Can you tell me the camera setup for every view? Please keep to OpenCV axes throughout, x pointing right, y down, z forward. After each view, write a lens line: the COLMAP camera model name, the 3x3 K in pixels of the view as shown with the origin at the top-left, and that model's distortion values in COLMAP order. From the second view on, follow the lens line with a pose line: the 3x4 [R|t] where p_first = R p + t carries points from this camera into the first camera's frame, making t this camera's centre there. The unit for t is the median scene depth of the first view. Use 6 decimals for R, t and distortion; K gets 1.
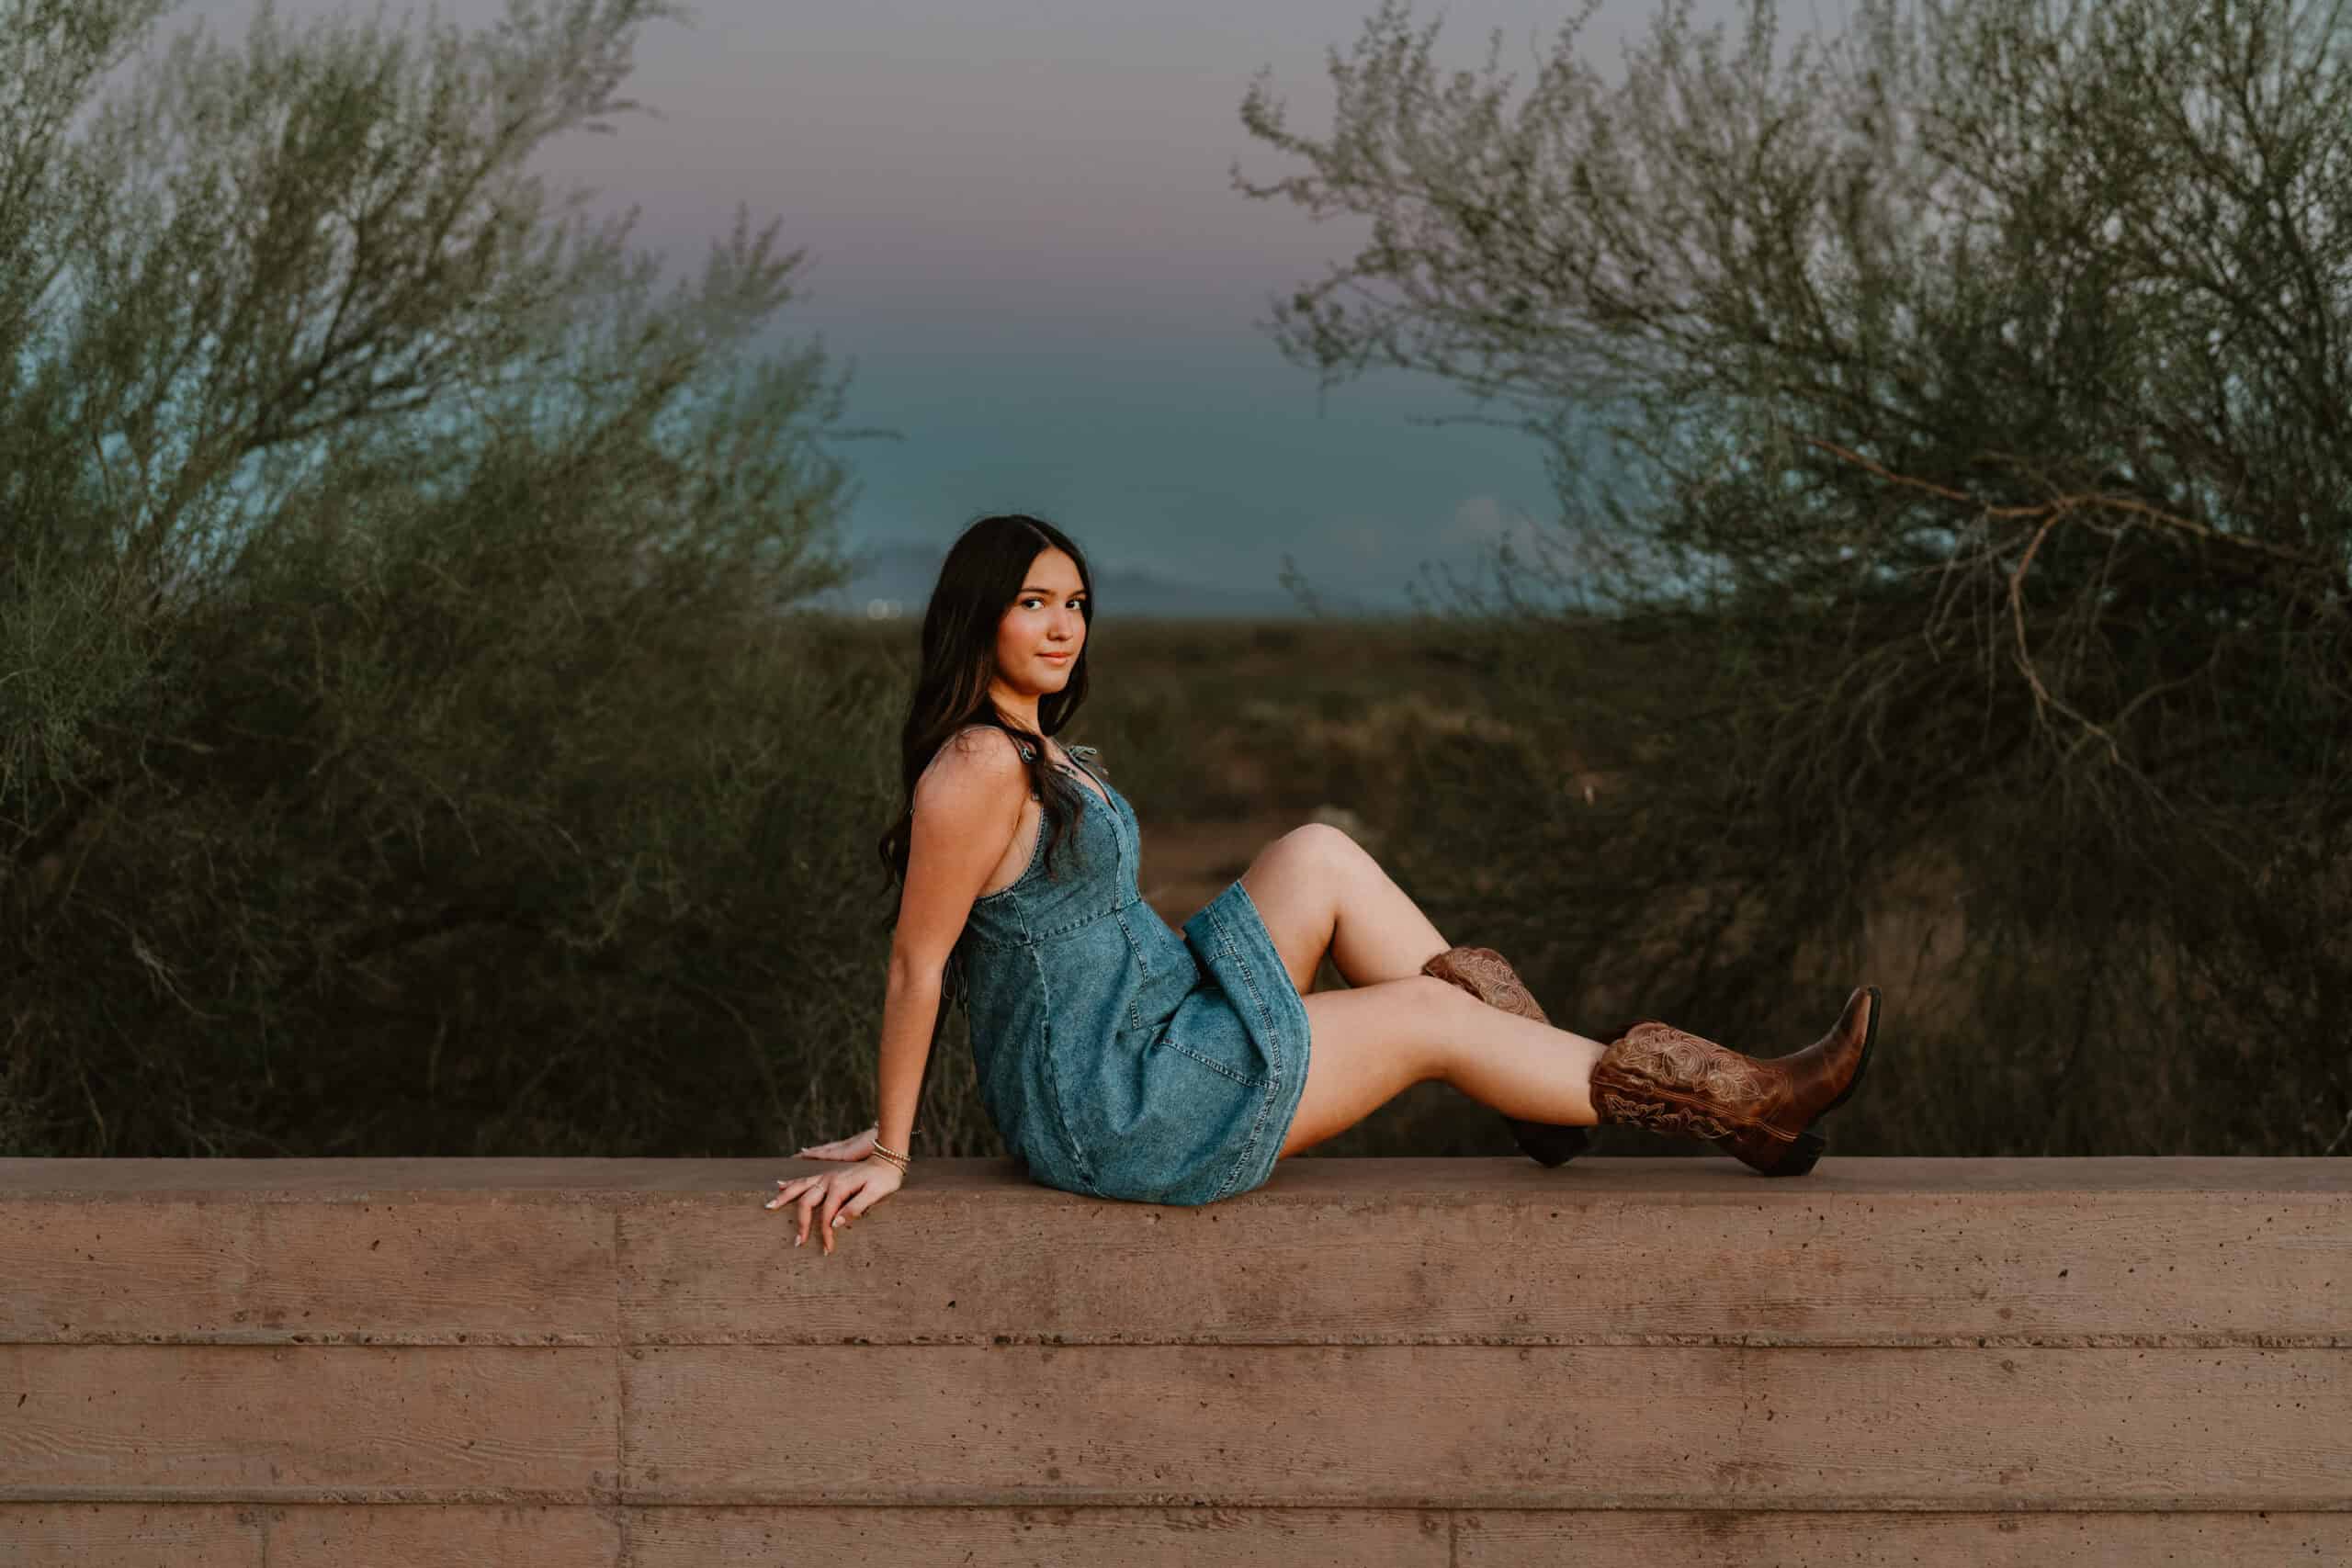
lens RADIAL K [[3359.0, 0, 1176.0], [0, 3359.0, 784.0], [0, 0, 1]] dist [0.006247, -0.010662]
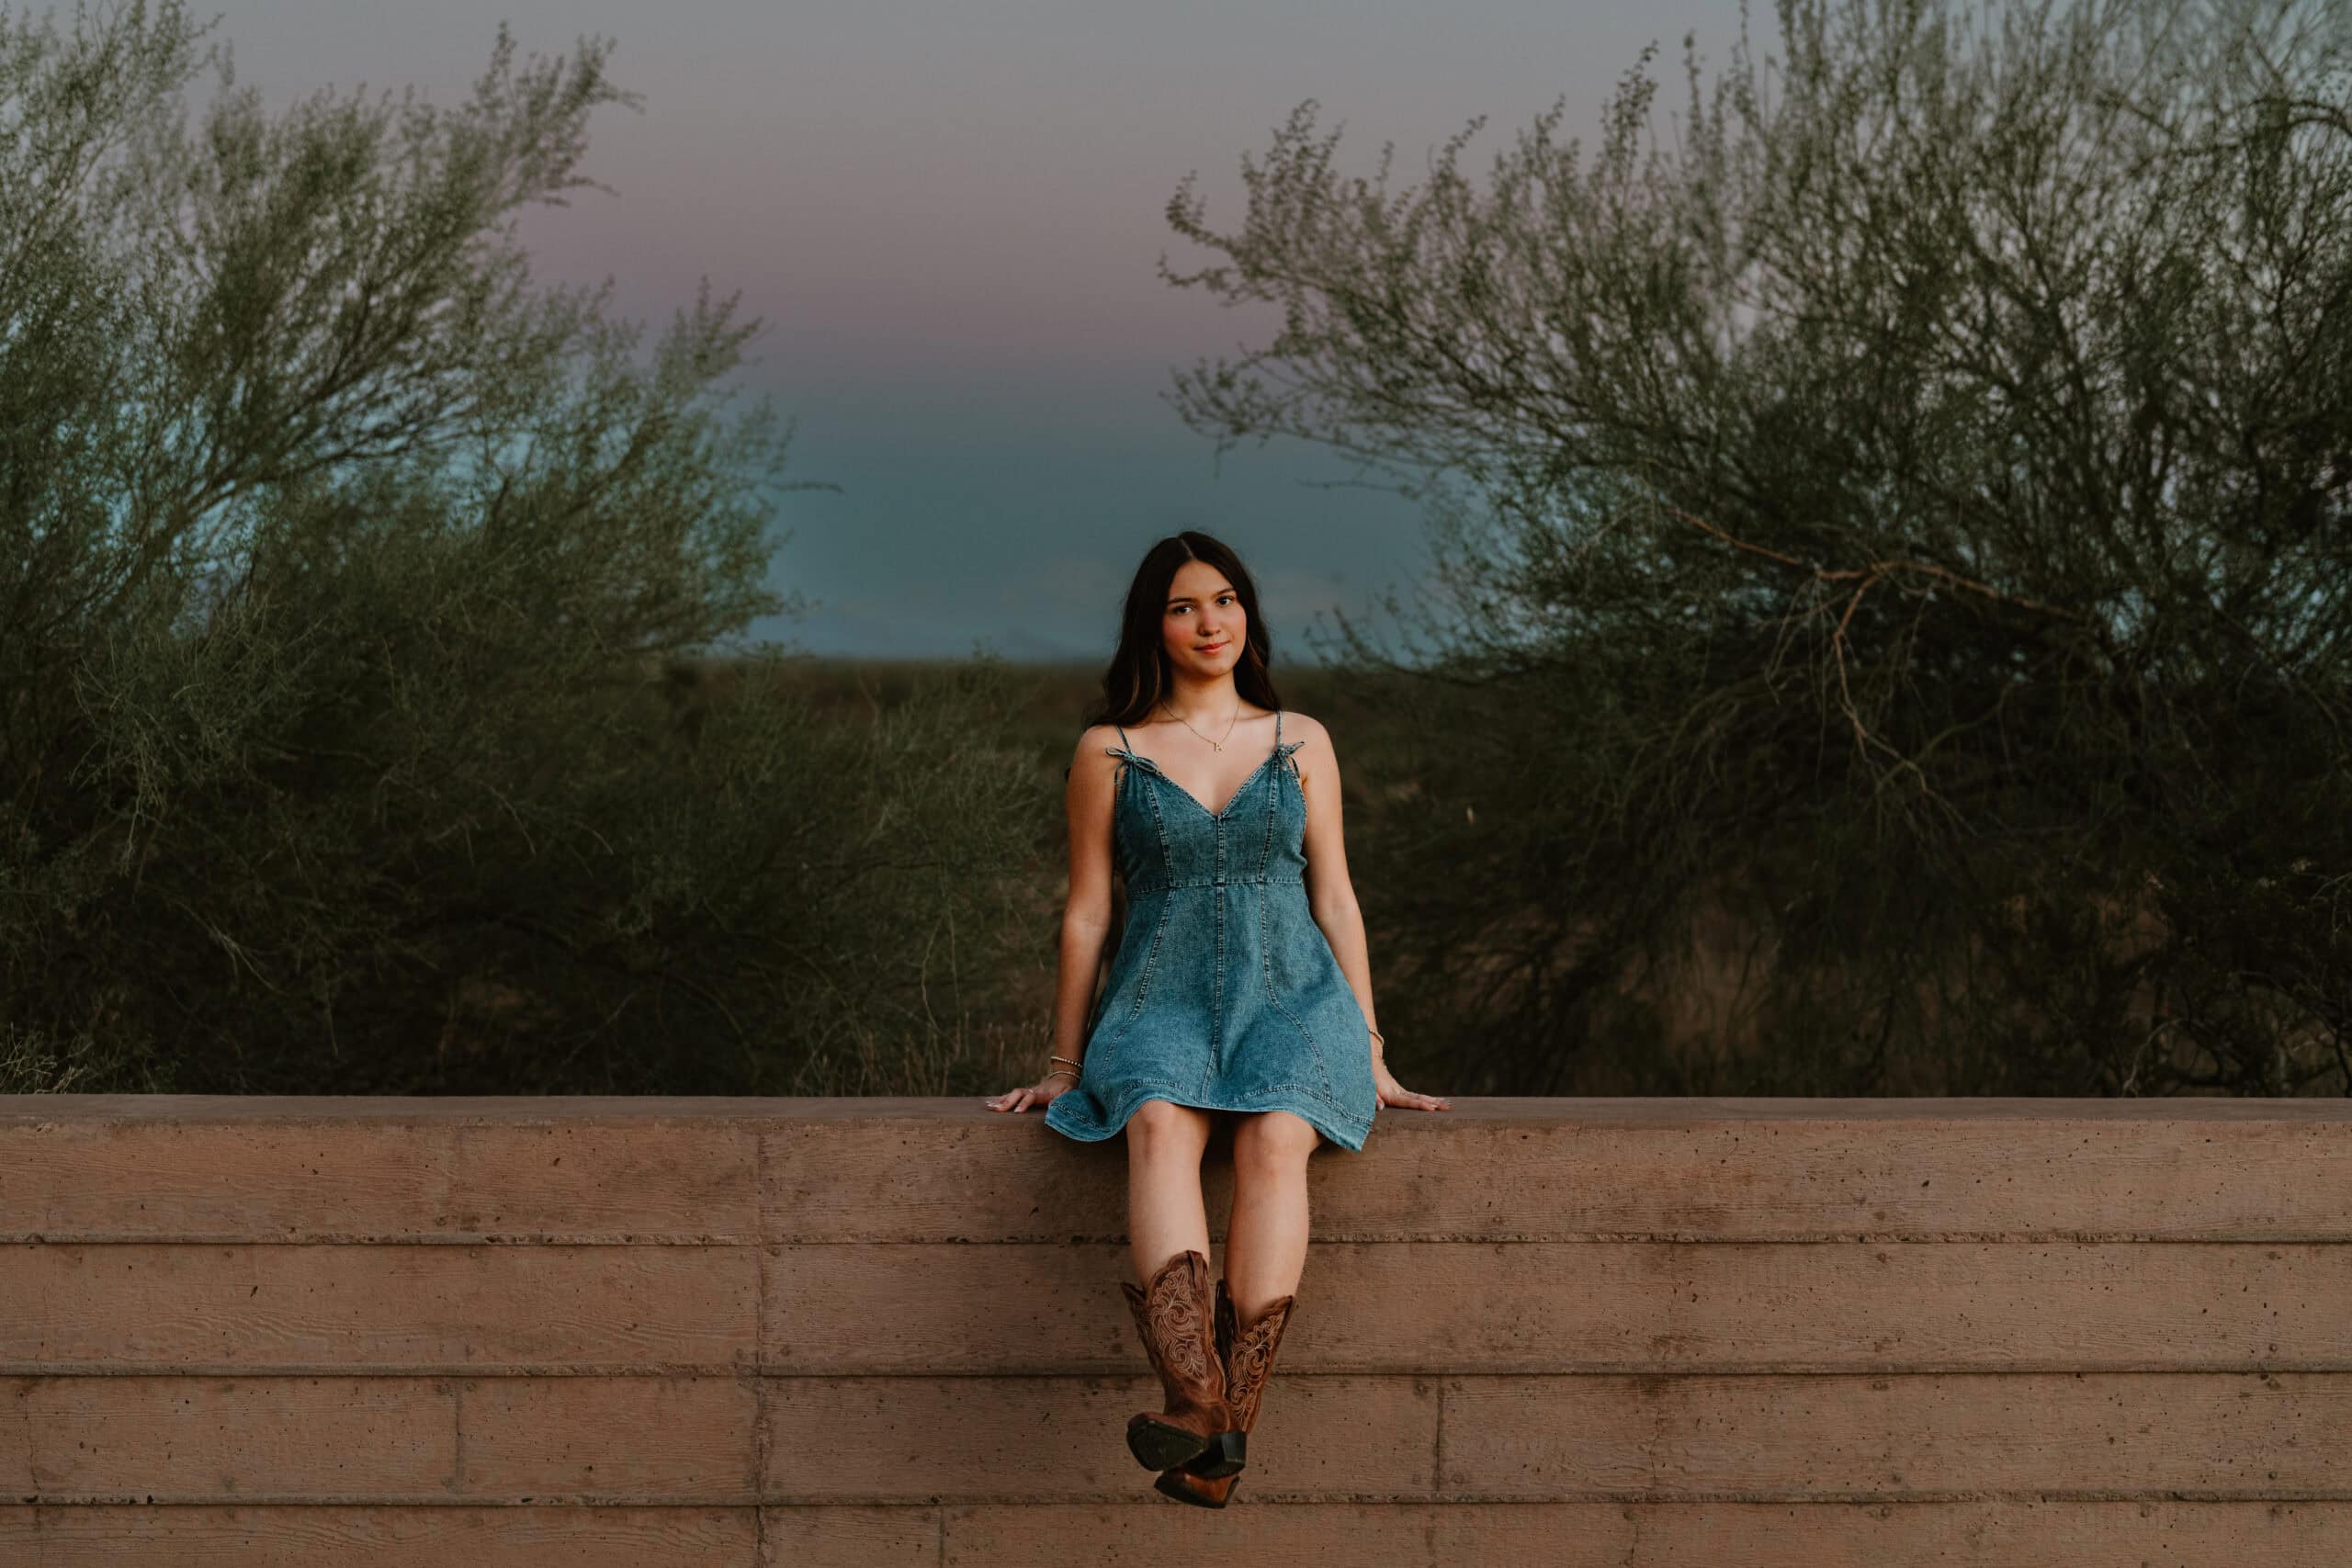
lens RADIAL K [[3430.0, 0, 1176.0], [0, 3430.0, 784.0], [0, 0, 1]] dist [0.006260, 0.041400]
pose [[0.996347, 0.011699, 0.084588, -0.121815], [-0.010510, 0.999840, -0.014487, 0.016775], [-0.084743, 0.013545, 0.996311, -0.250240]]
